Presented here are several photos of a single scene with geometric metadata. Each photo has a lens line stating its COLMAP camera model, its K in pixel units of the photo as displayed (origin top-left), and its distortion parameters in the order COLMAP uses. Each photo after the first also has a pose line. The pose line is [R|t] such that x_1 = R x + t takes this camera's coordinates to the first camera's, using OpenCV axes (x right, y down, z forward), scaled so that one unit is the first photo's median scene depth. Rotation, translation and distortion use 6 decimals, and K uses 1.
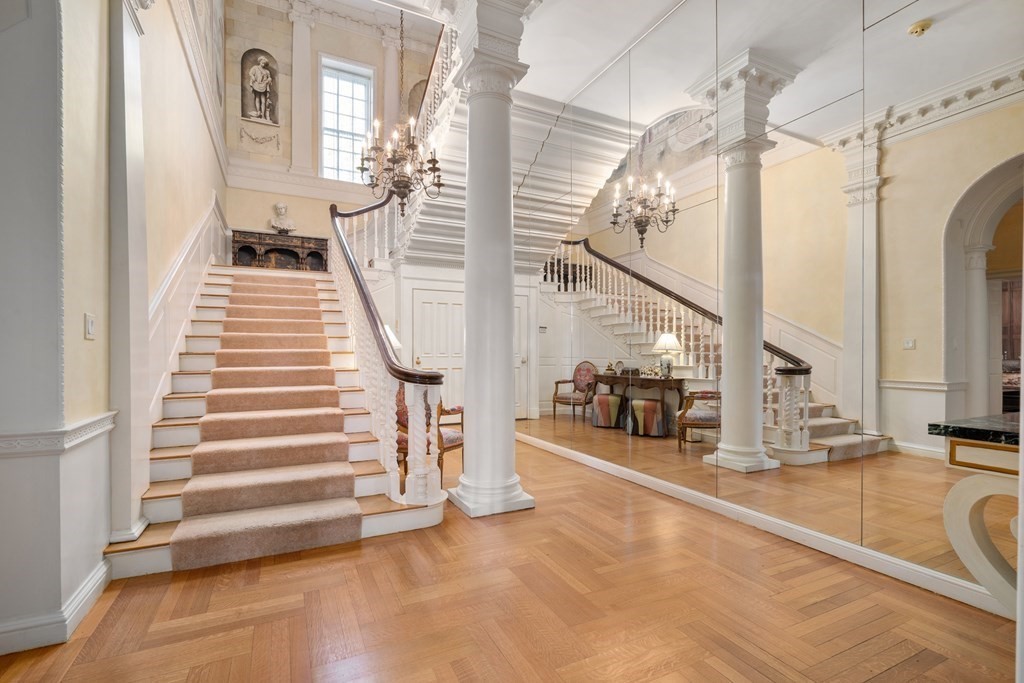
lens RADIAL K [[463.1, 0, 514.7], [0, 463.1, 340.6], [0, 0, 1]] dist [-0.003760, 0.000624]
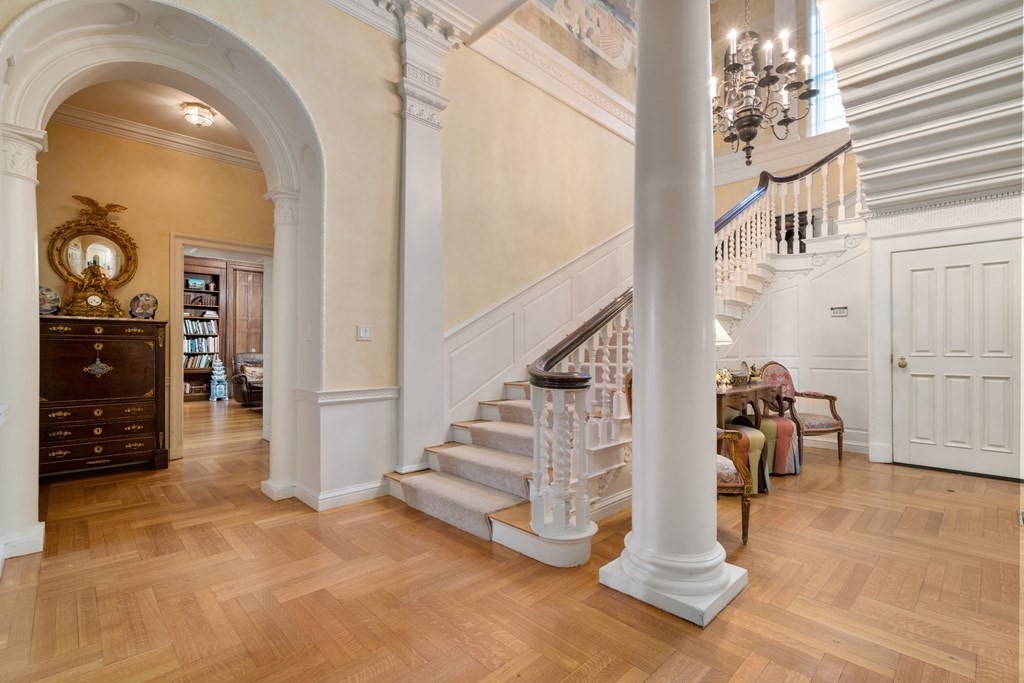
lens RADIAL K [[463.1, 0, 514.7], [0, 463.1, 340.6], [0, 0, 1]] dist [-0.003760, 0.000624]
pose [[0.305420, -0.024388, -0.951905, 0.595306], [0.024780, 0.999537, -0.017658, 0.028571], [0.951895, -0.018195, 0.305883, 0.736403]]
